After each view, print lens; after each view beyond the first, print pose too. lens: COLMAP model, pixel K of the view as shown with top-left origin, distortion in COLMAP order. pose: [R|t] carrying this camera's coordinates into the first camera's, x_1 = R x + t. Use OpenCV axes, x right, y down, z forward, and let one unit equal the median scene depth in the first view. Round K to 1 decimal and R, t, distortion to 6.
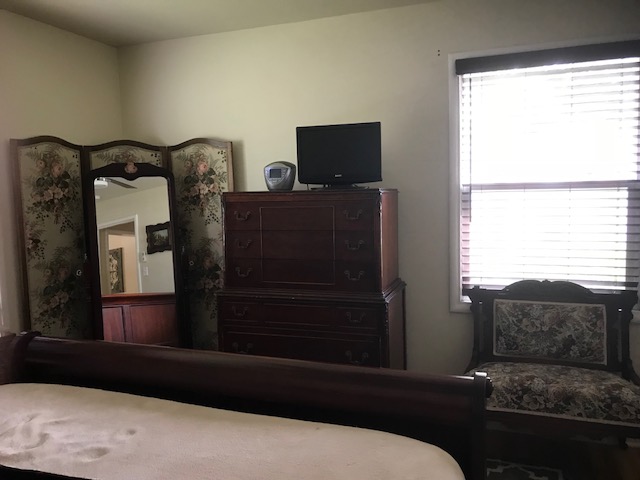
lens RADIAL K [[522.3, 0, 321.1], [0, 522.3, 235.5], [0, 0, 1]] dist [0.027374, -0.008939]
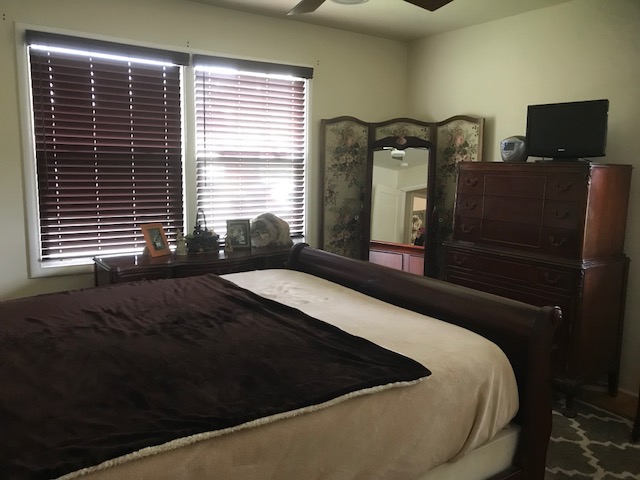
lens RADIAL K [[522.3, 0, 321.1], [0, 522.3, 235.5], [0, 0, 1]] dist [0.027374, -0.008939]
pose [[0.816604, 0.117140, -0.565188, 0.230148], [-0.085405, 0.992933, 0.082397, 0.012840], [0.570846, -0.019016, 0.820837, -0.163141]]
